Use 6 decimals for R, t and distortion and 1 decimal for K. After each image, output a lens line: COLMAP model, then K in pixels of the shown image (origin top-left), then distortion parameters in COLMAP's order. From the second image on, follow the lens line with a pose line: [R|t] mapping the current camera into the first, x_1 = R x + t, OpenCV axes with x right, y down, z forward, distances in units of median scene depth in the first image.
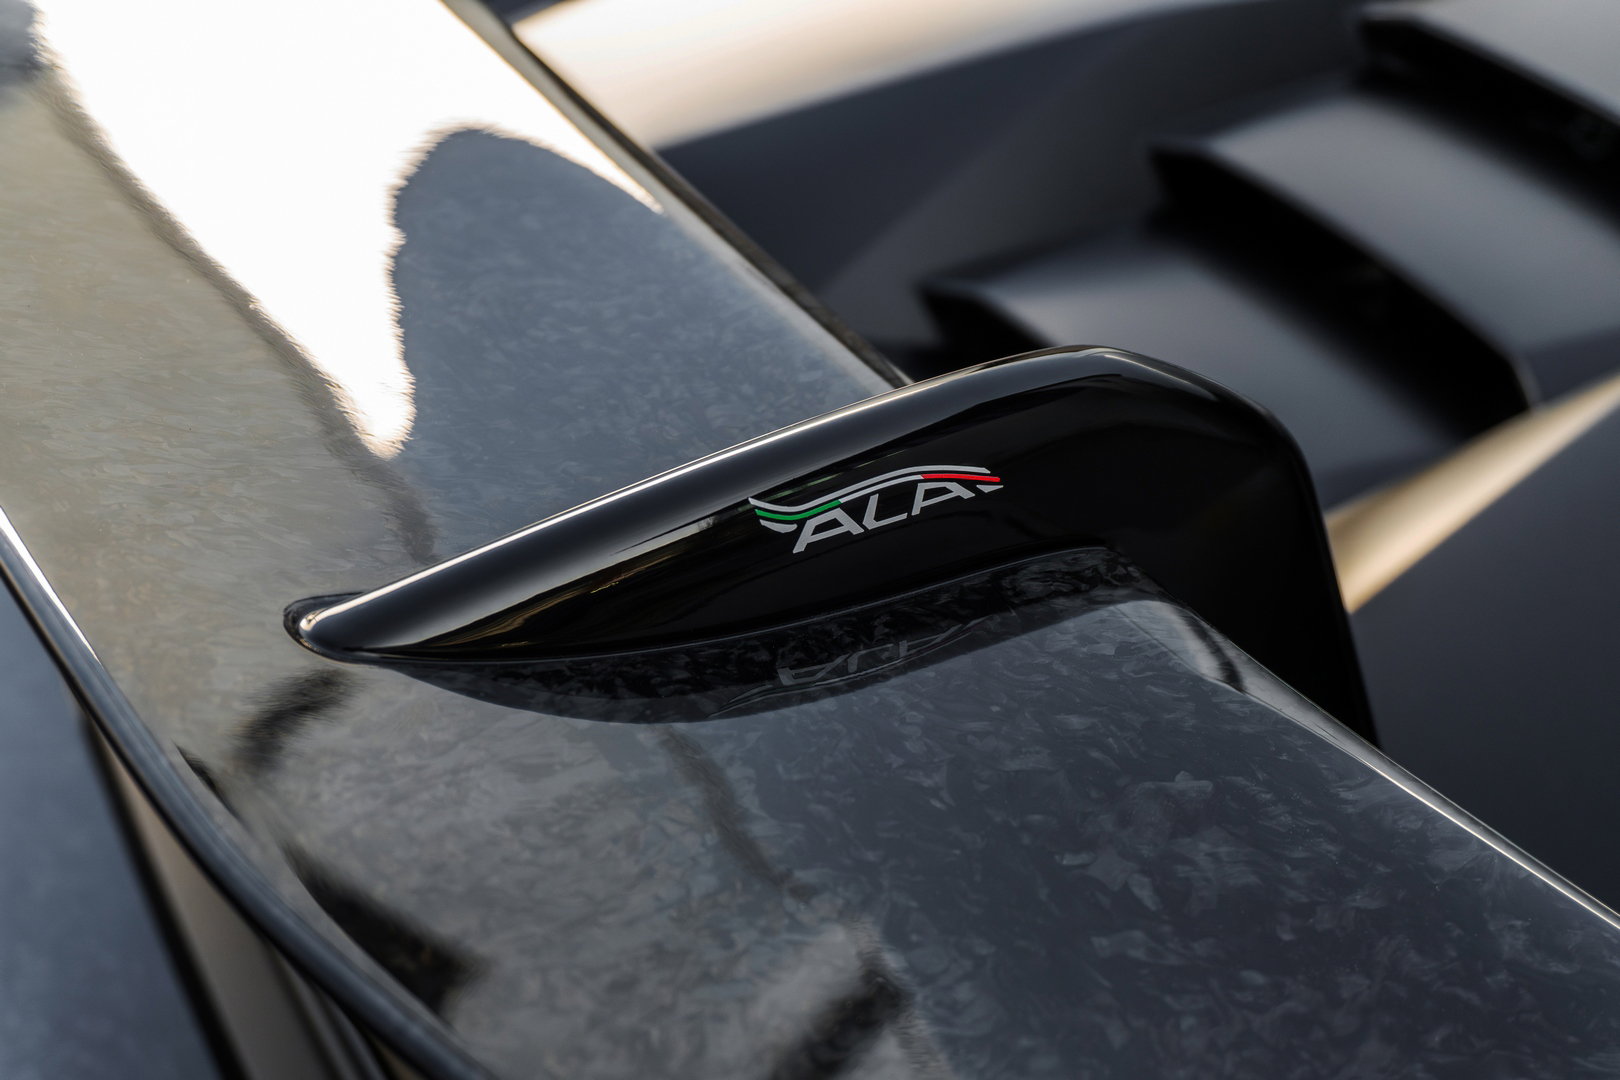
lens RADIAL K [[2249.8, 0, 810.0], [0, 2249.8, 540.0], [0, 0, 1]] dist [-0.012465, -0.062929]
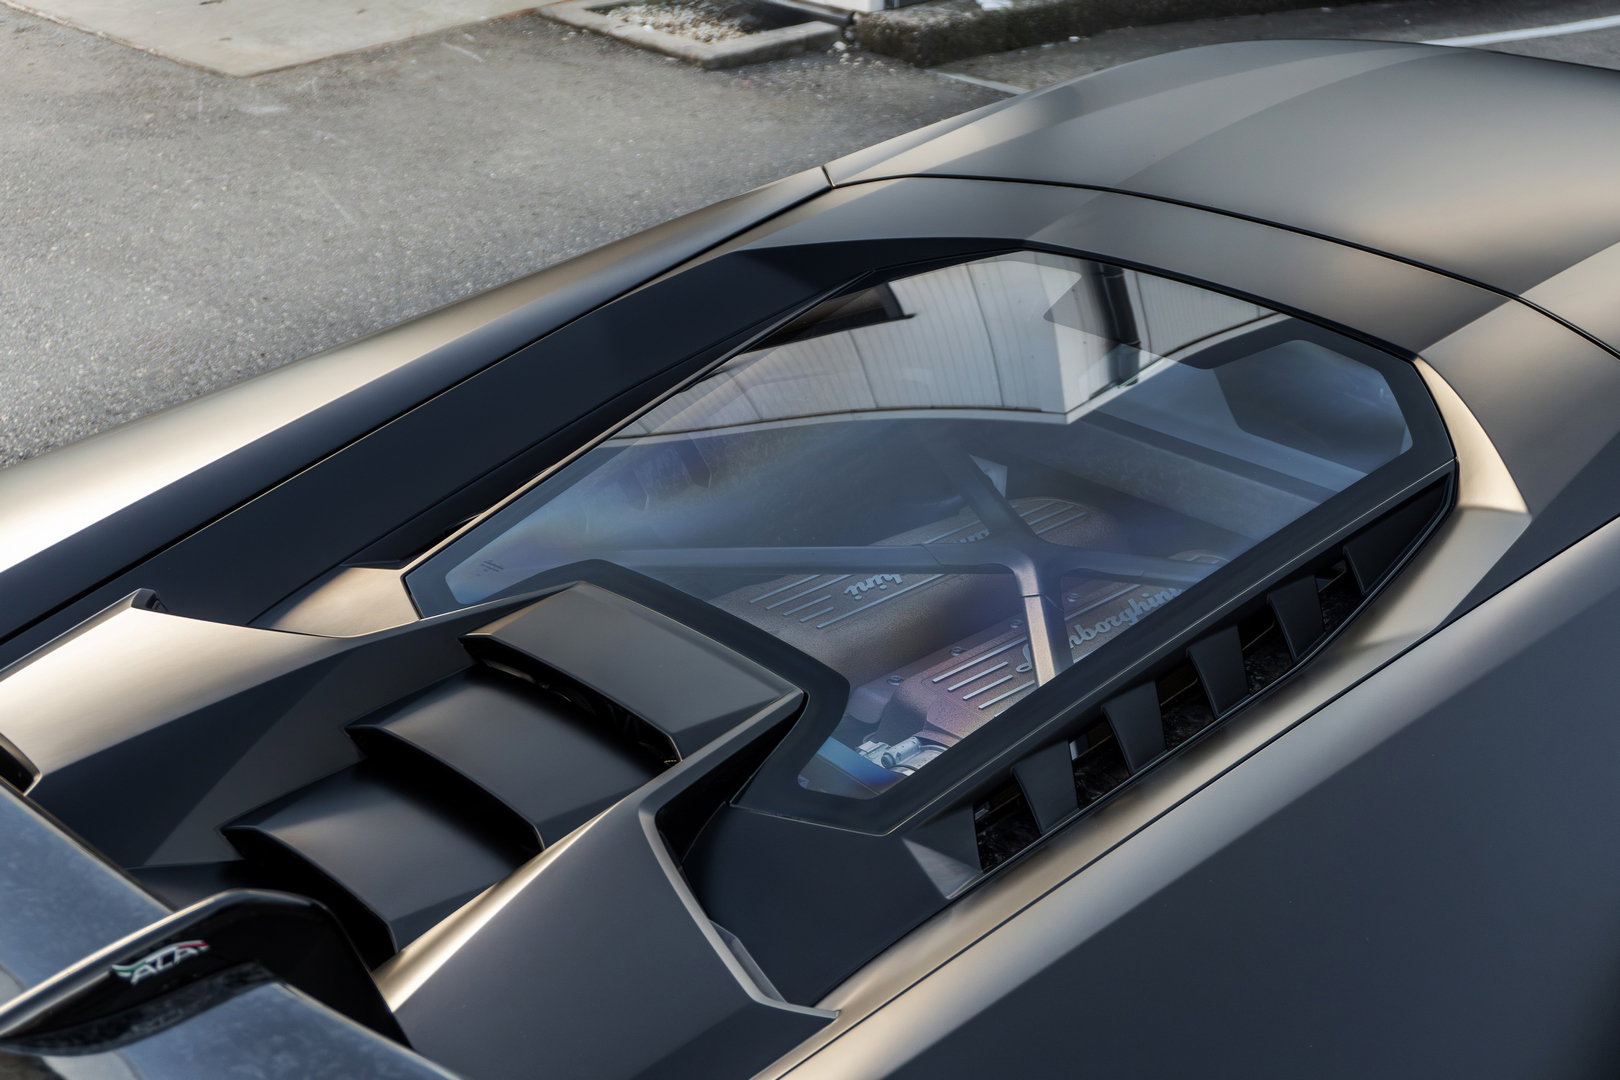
lens RADIAL K [[2249.8, 0, 810.0], [0, 2249.8, 540.0], [0, 0, 1]] dist [-0.012465, -0.062929]
pose [[0.958856, -0.119362, 0.257582, 0.146222], [0.164240, 0.973297, -0.160368, 0.054564], [-0.231562, 0.196074, 0.952856, -1.941288]]
